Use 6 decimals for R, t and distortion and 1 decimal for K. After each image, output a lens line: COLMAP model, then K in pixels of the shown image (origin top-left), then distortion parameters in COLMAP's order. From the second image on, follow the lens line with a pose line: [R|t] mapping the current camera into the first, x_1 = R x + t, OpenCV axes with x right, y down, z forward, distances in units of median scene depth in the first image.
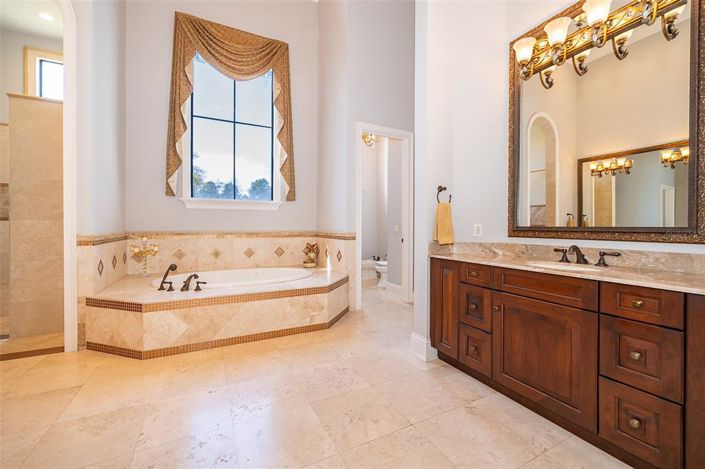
lens RADIAL K [[288.7, 0, 356.2], [0, 288.7, 227.5], [0, 0, 1]] dist [-0.003118, -0.000057]
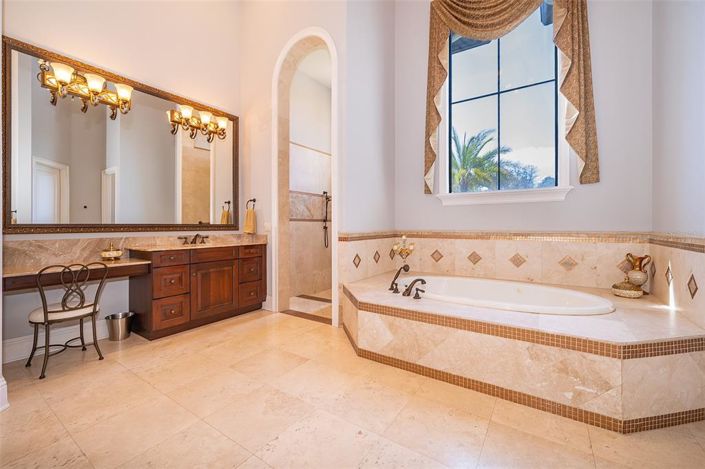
lens RADIAL K [[288.7, 0, 356.2], [0, 288.7, 227.5], [0, 0, 1]] dist [-0.003118, -0.000057]
pose [[0.476840, -0.000616, -0.878990, 0.097750], [-0.000408, 0.999999, -0.000923, 0.004101], [0.878990, 0.000799, 0.476839, 0.323237]]
